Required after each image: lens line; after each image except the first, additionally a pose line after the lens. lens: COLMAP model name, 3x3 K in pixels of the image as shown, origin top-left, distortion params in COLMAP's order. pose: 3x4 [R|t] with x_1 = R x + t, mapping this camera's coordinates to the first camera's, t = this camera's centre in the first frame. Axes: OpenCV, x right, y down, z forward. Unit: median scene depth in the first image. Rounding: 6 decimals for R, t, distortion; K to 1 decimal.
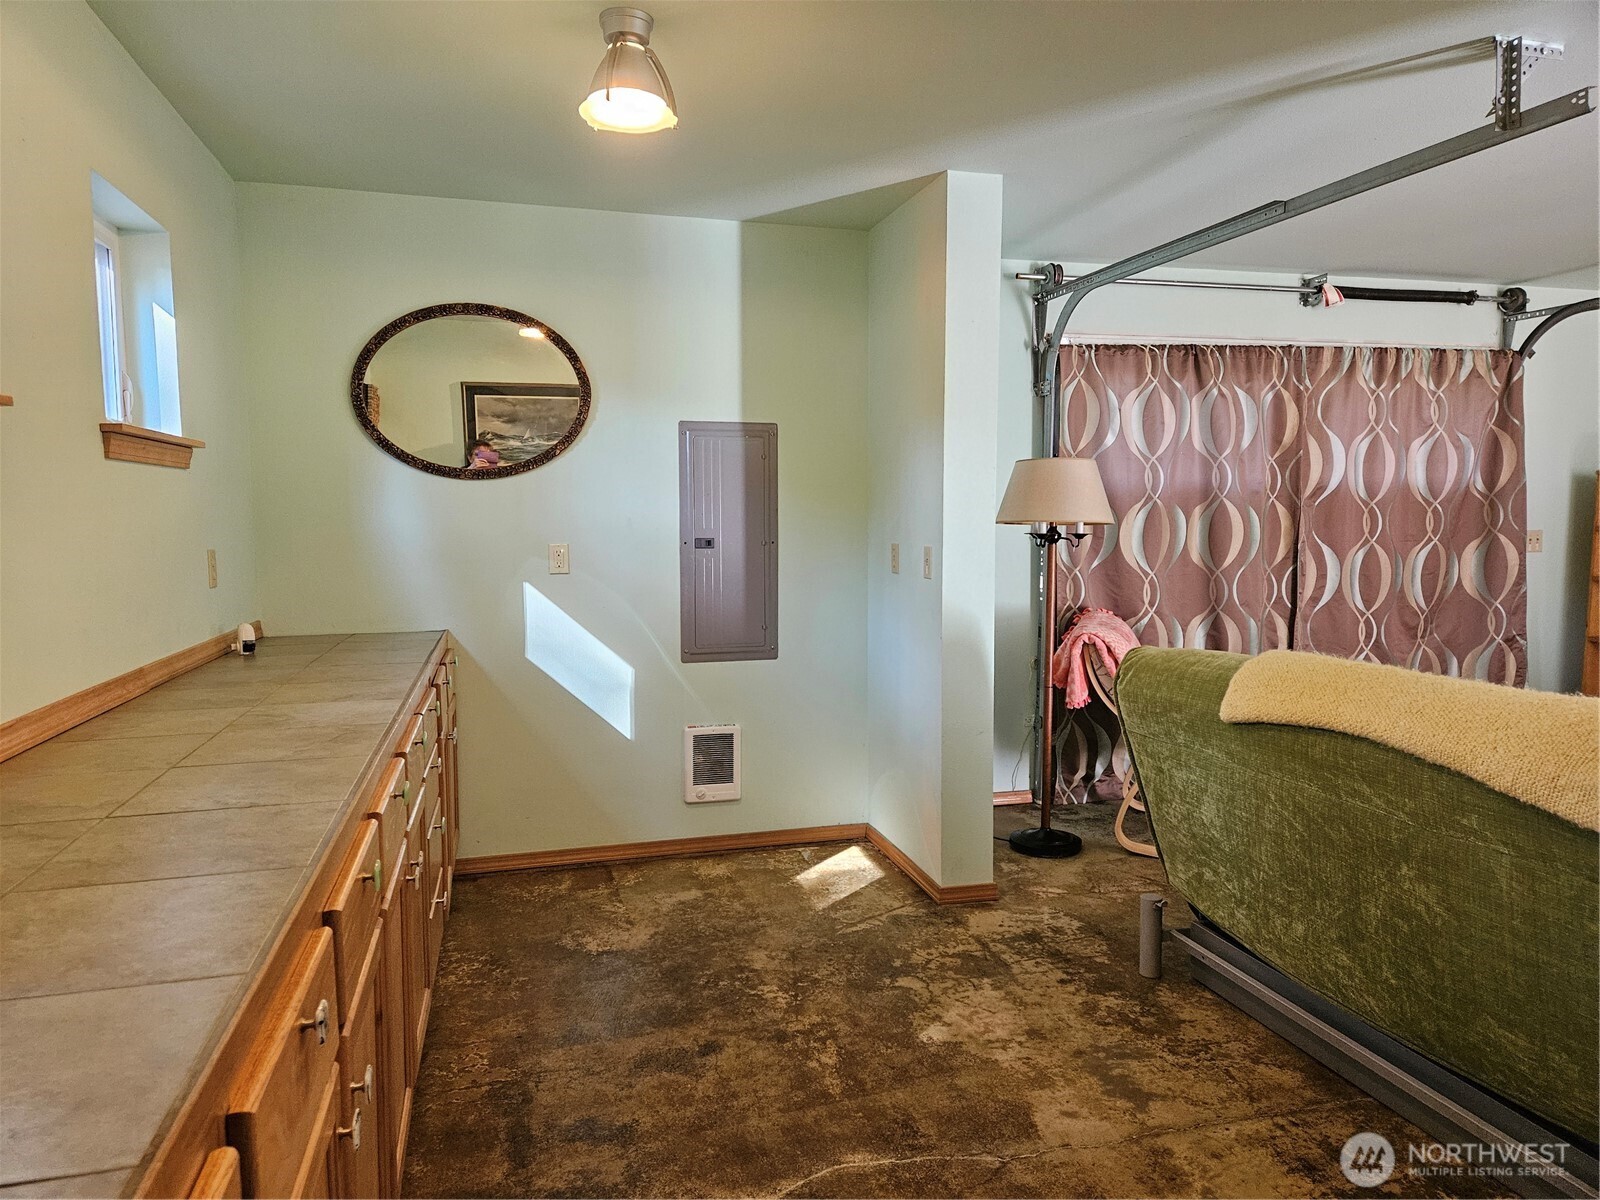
lens RADIAL K [[1068.6, 0, 783.8], [0, 1068.6, 595.6], [0, 0, 1]] dist [0.073792, -0.060396]
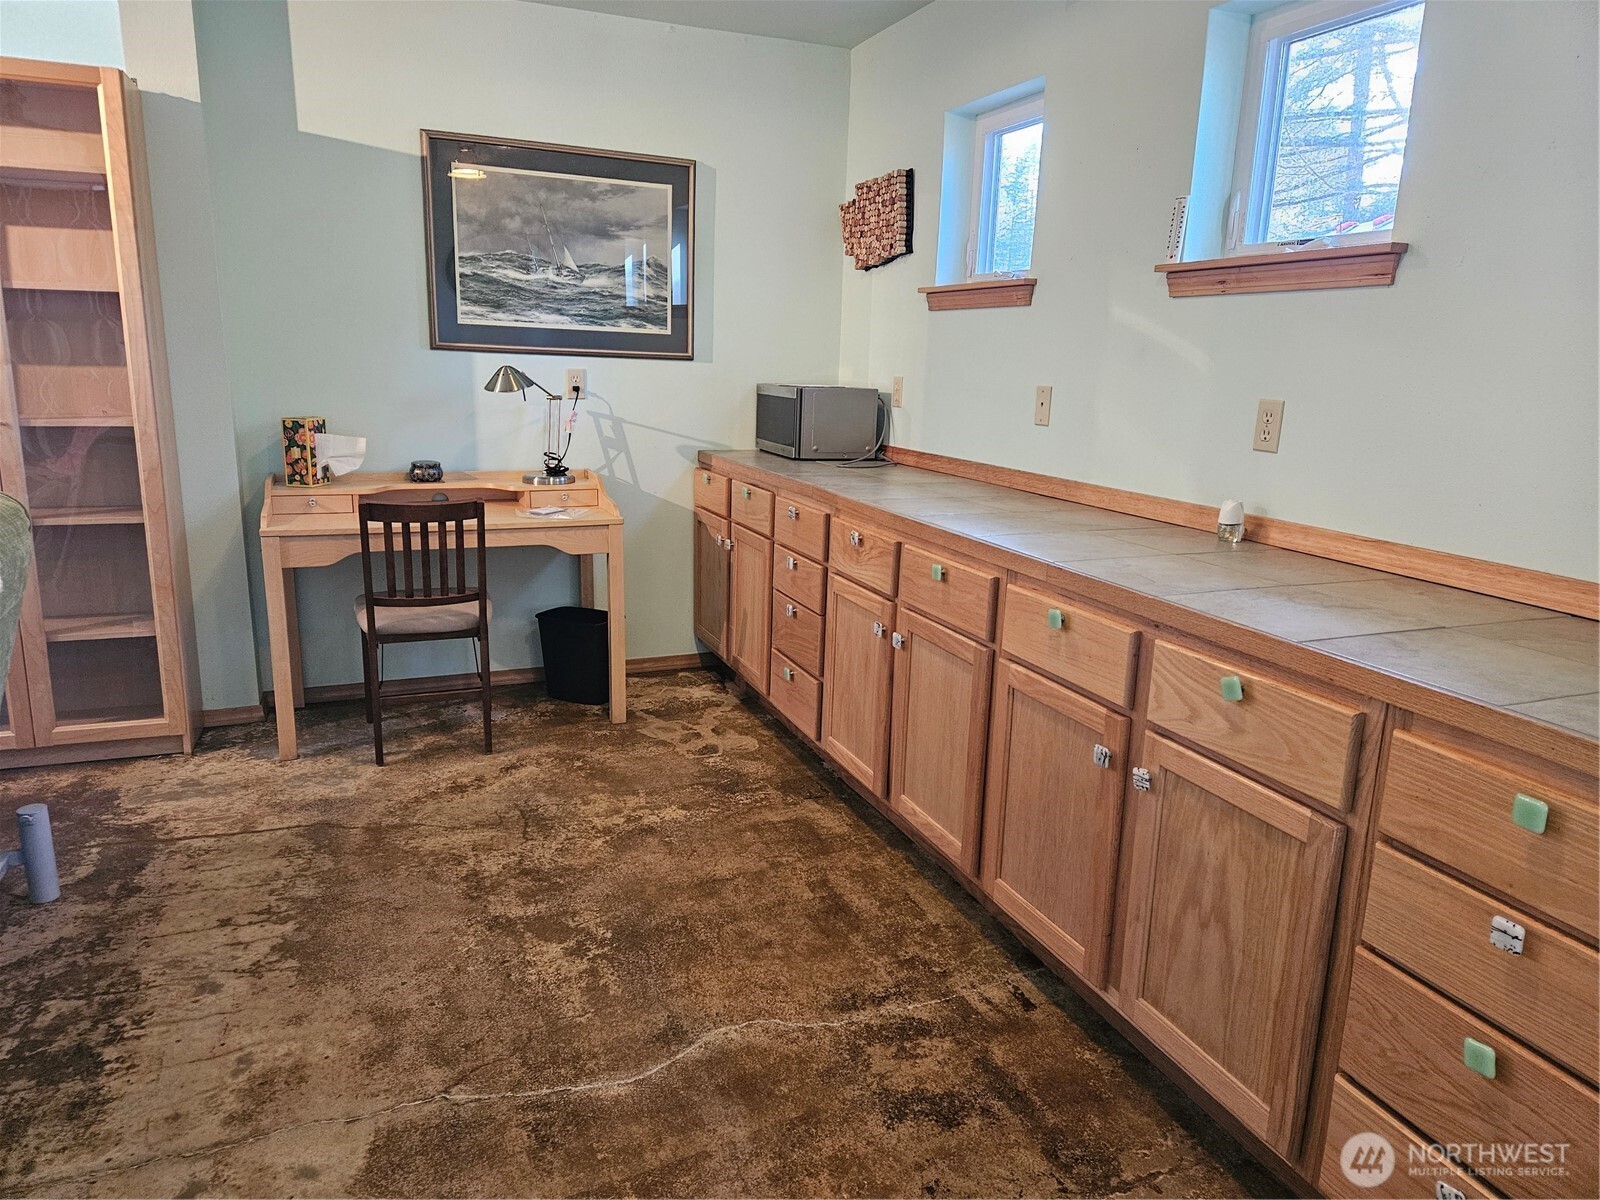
lens RADIAL K [[1068.6, 0, 811.9], [0, 1068.6, 602.8], [0, 0, 1]] dist [0.073792, -0.060396]
pose [[-0.989806, 0.010298, -0.142051, 0.031189], [-0.033213, 0.953192, 0.300535, -0.128566], [0.138497, 0.302189, -0.943133, 1.776525]]
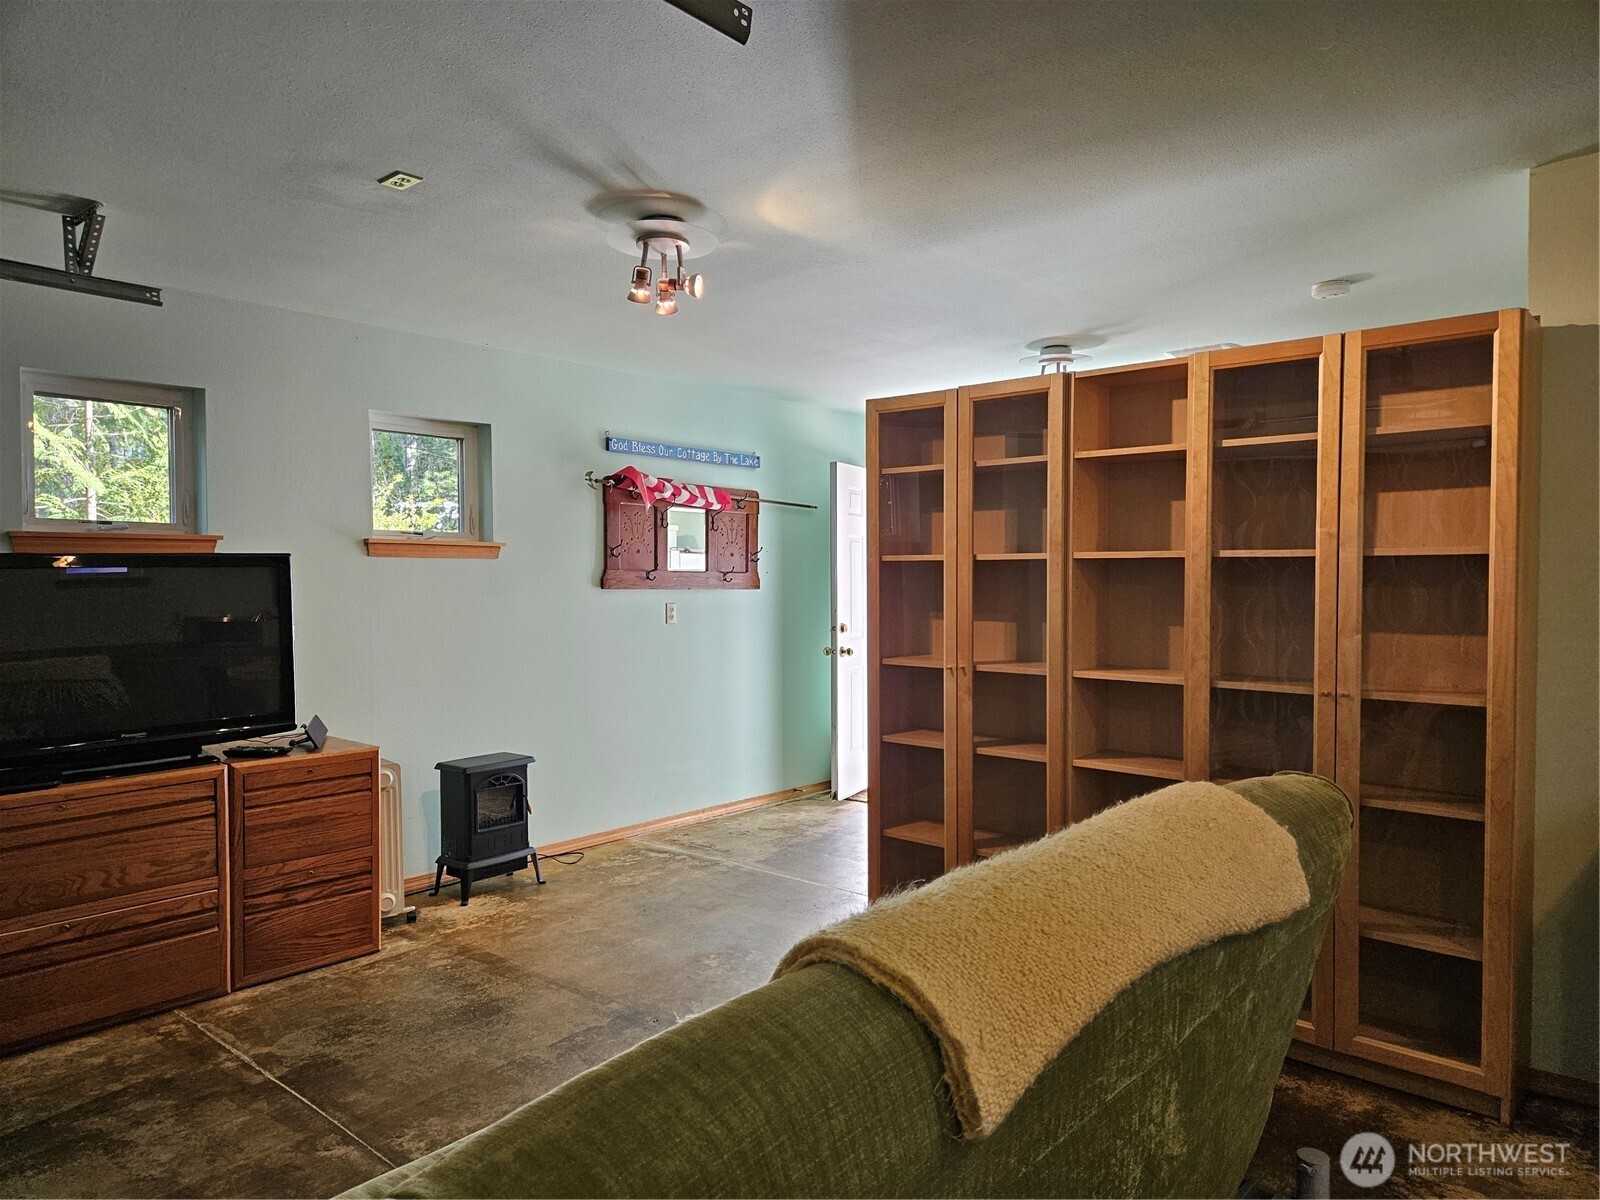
lens RADIAL K [[1068.6, 0, 788.7], [0, 1068.6, 594.5], [0, 0, 1]] dist [0.073792, -0.060396]
pose [[-0.558326, -0.008108, 0.829582, 0.115737], [0.070385, 0.995884, 0.057104, -0.135532], [-0.826630, 0.090273, -0.555457, 1.581186]]
